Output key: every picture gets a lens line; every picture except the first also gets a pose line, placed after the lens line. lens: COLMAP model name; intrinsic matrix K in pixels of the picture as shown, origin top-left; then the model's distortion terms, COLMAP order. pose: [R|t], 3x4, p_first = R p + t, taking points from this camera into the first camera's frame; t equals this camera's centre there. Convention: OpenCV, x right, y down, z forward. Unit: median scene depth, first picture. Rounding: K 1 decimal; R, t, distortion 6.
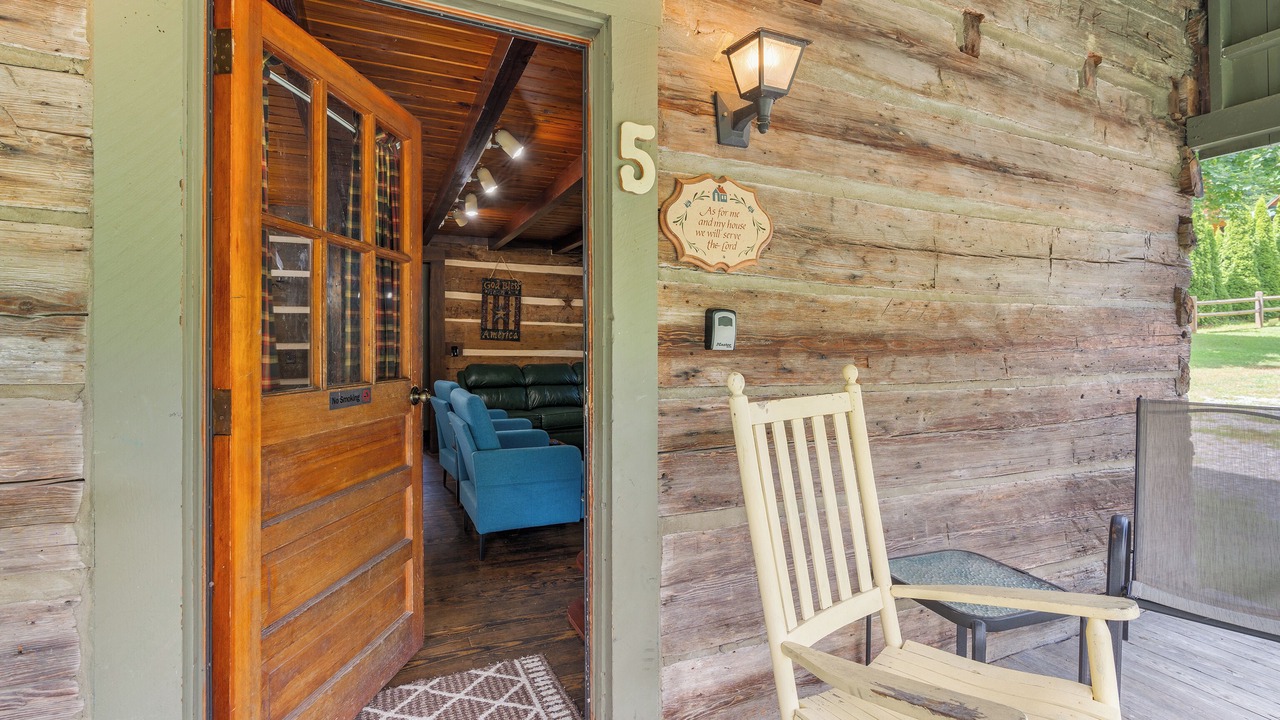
lens RADIAL K [[610.5, 0, 640.0], [0, 610.5, 360.0], [0, 0, 1]] dist [-0.002296, -0.000396]
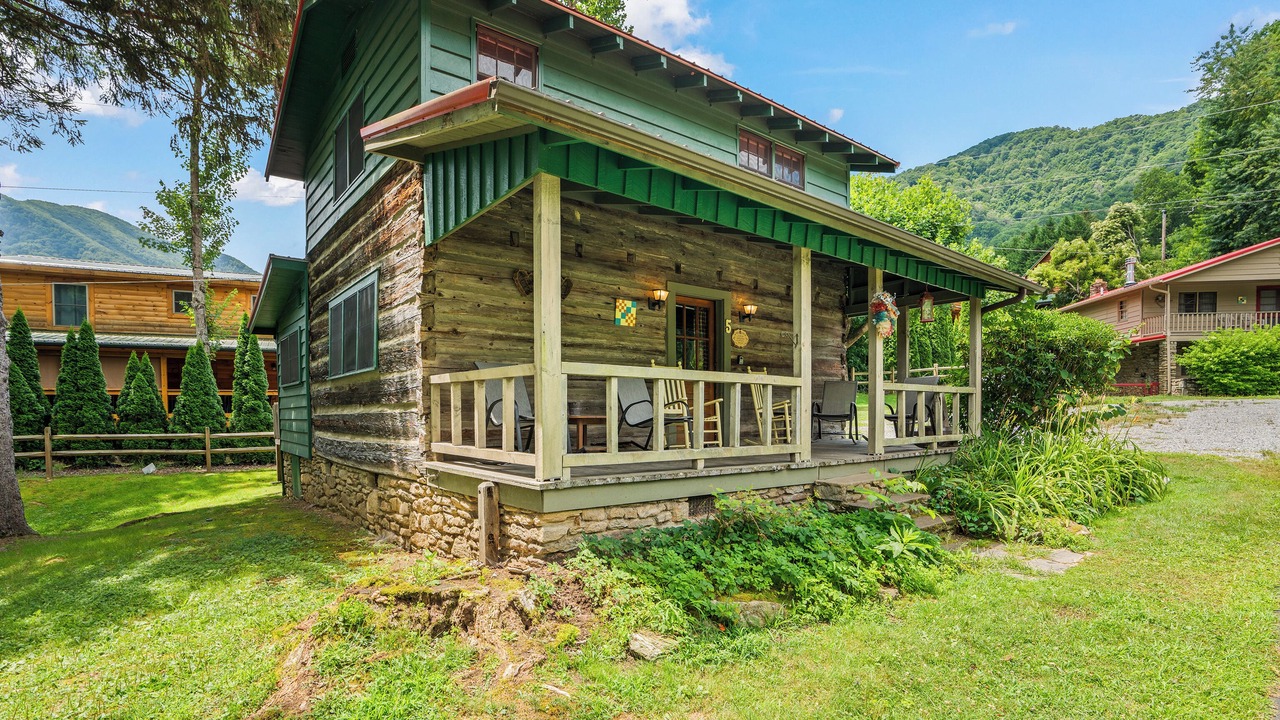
lens RADIAL K [[610.5, 0, 640.0], [0, 610.5, 360.0], [0, 0, 1]] dist [-0.002296, -0.000396]
pose [[0.968642, 0.039232, 0.245345, -1.644782], [-0.023611, 0.997521, -0.066292, 0.260866], [-0.247337, 0.058420, 0.967167, -3.143317]]
